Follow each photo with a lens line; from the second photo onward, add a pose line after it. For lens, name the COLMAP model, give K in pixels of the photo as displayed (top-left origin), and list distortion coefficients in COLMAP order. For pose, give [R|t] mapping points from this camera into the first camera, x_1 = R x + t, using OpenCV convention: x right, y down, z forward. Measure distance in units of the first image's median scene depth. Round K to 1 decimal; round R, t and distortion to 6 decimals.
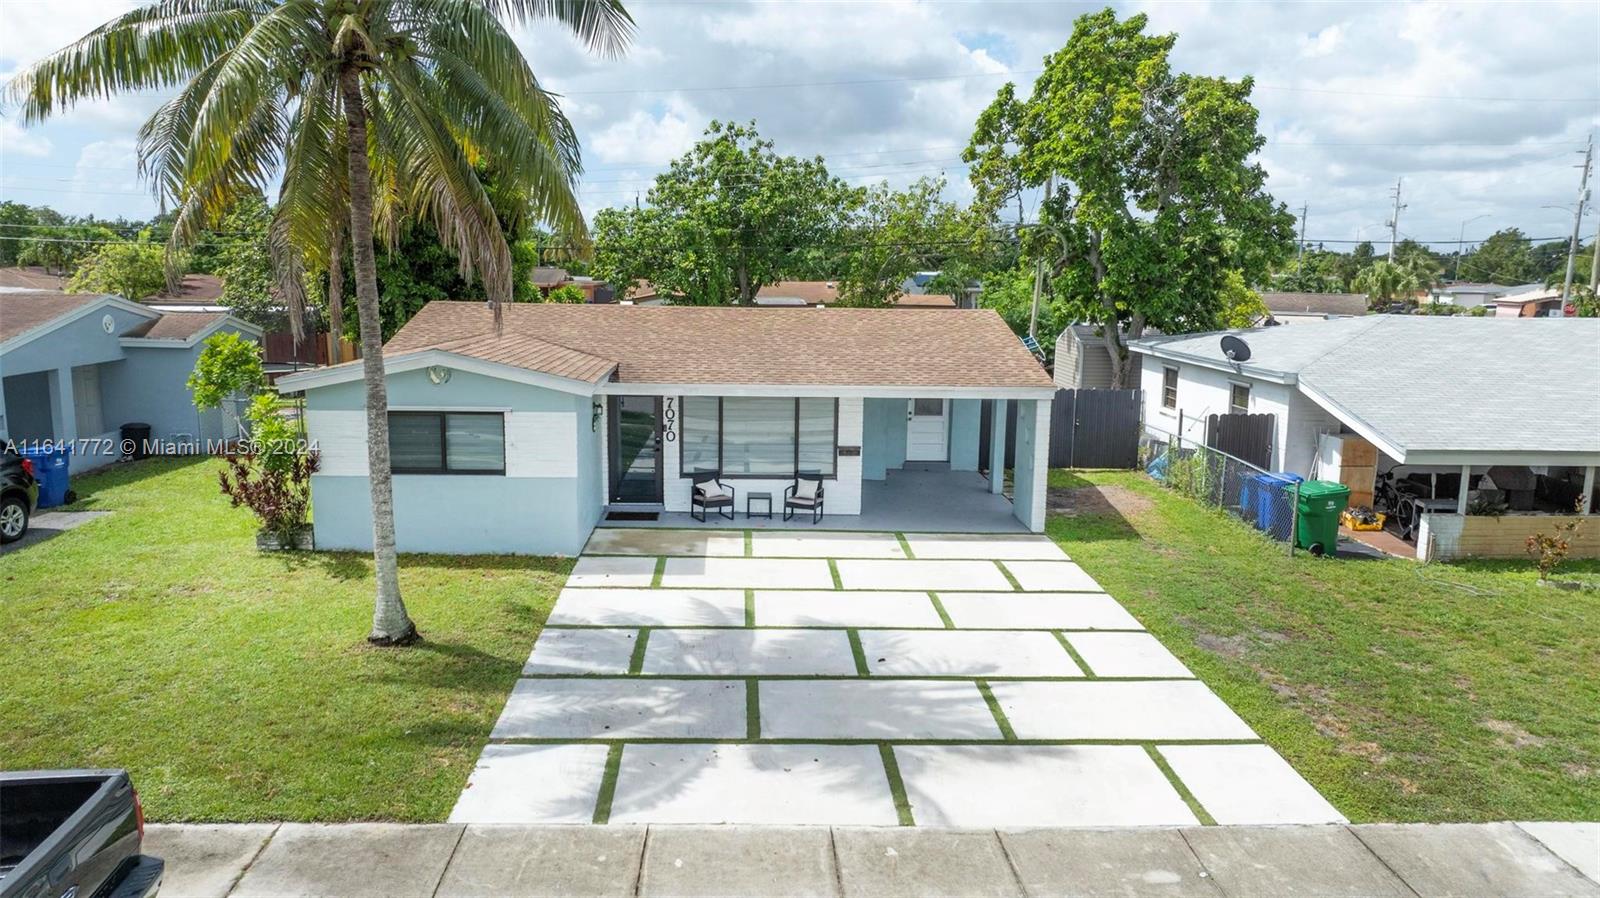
lens RADIAL K [[1117.7, 0, 804.4], [0, 1117.7, 452.0], [0, 0, 1]] dist [-0.027666, -0.000464]
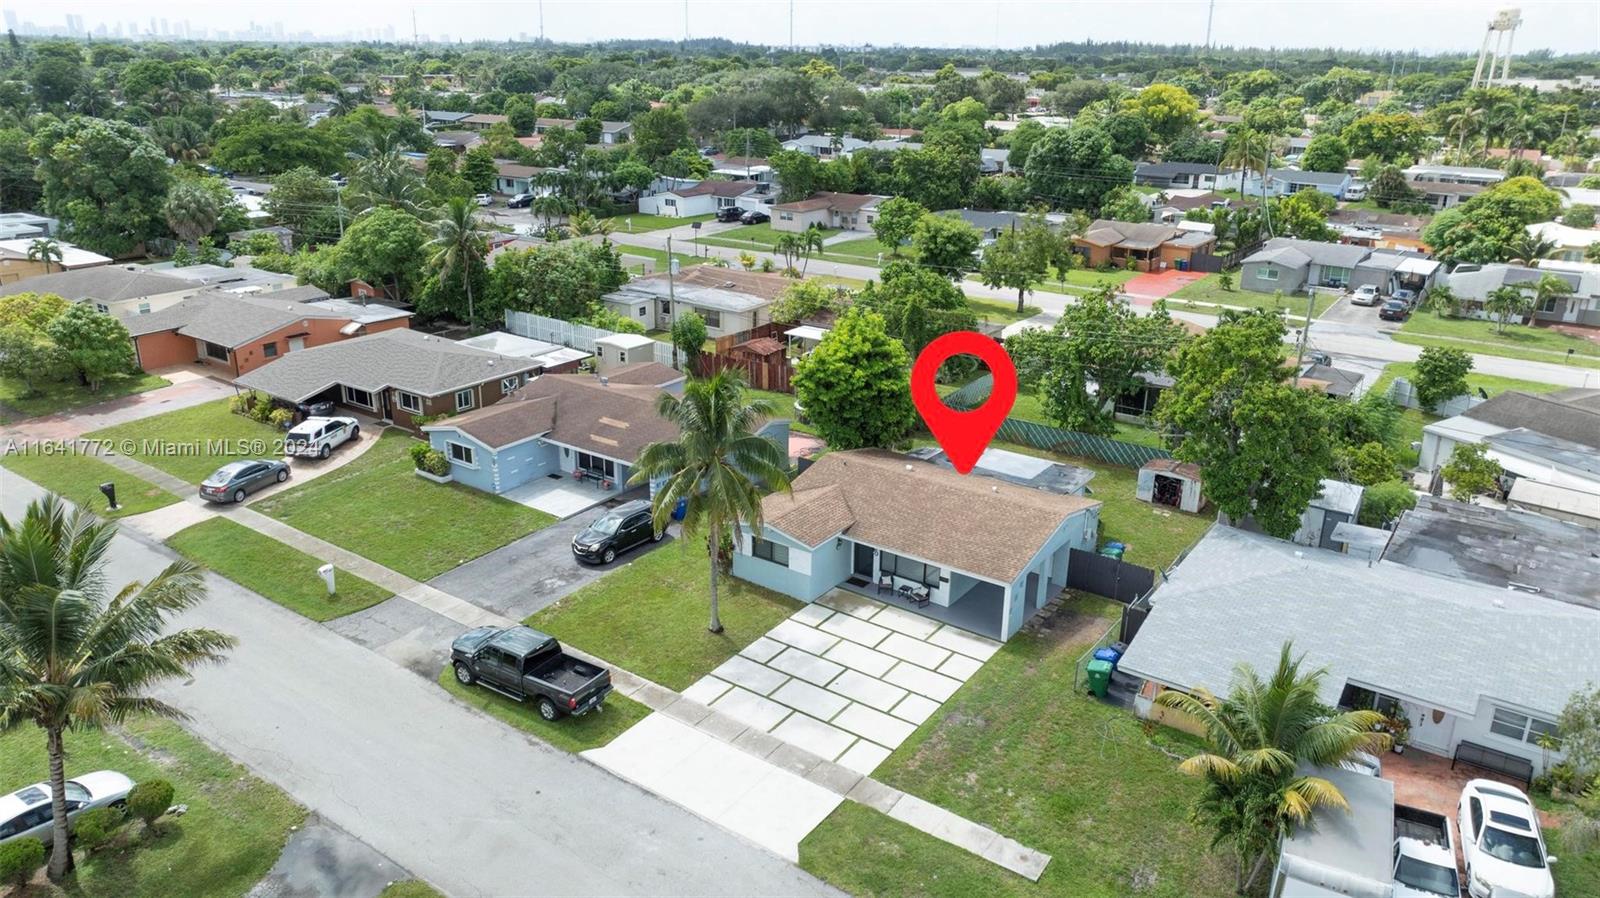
lens RADIAL K [[1117.7, 0, 804.4], [0, 1117.7, 452.0], [0, 0, 1]] dist [-0.027666, -0.000464]
pose [[0.789390, 0.205361, -0.578524, 1.260888], [-0.101724, 0.973117, 0.206630, -0.813130], [0.605405, -0.104262, 0.789059, -1.079209]]
